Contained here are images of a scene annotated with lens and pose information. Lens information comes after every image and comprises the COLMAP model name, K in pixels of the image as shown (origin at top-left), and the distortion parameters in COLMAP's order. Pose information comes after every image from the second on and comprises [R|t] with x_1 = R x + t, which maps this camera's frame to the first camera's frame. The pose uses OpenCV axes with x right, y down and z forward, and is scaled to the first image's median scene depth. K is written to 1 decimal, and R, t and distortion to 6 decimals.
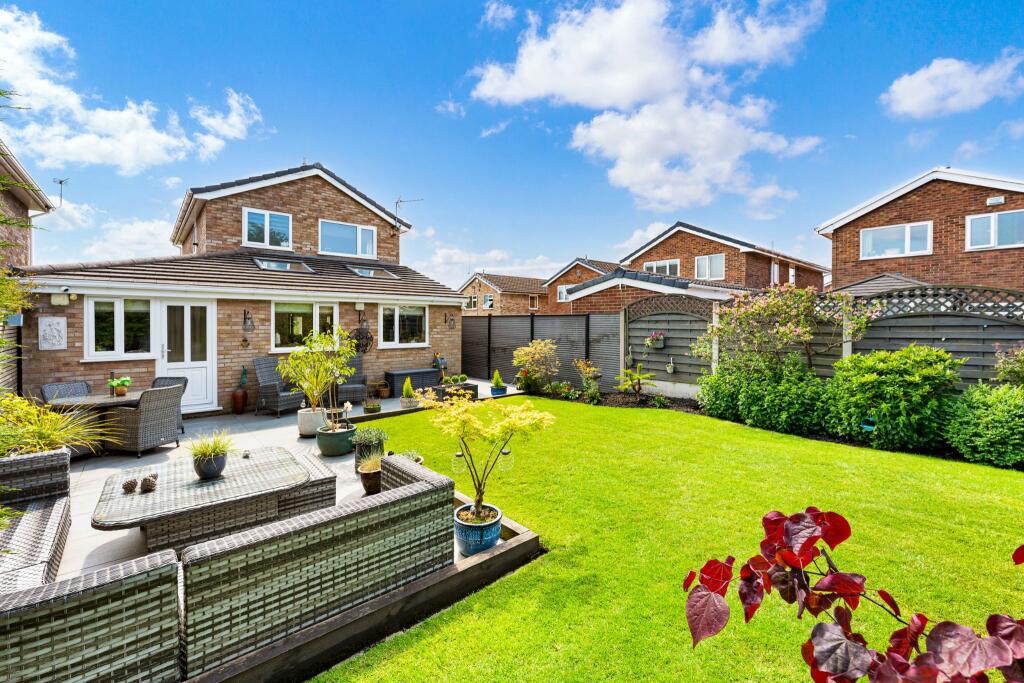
lens RADIAL K [[411.1, 0, 515.2], [0, 411.1, 322.6], [0, 0, 1]] dist [-0.007018, -0.000004]
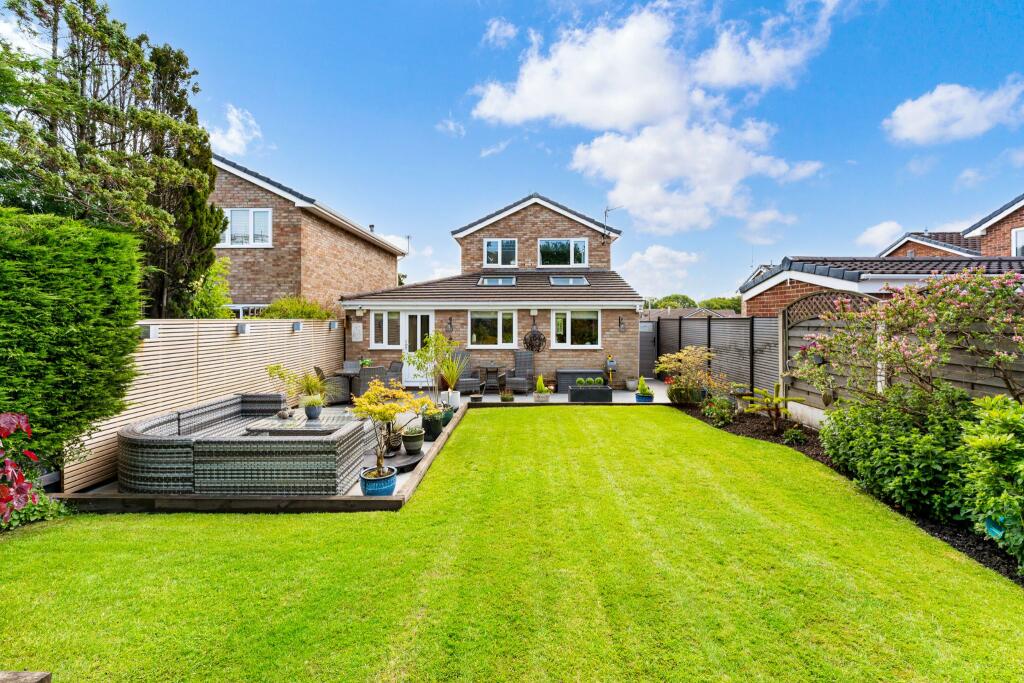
lens RADIAL K [[415.3, 0, 531.4], [0, 415.3, 318.2], [0, 0, 1]] dist [0.000710, 0.000025]
pose [[0.754248, -0.005125, -0.656569, 0.387454], [0.000177, 0.999971, -0.007602, -0.012938], [0.656589, 0.005617, 0.754228, 0.090221]]
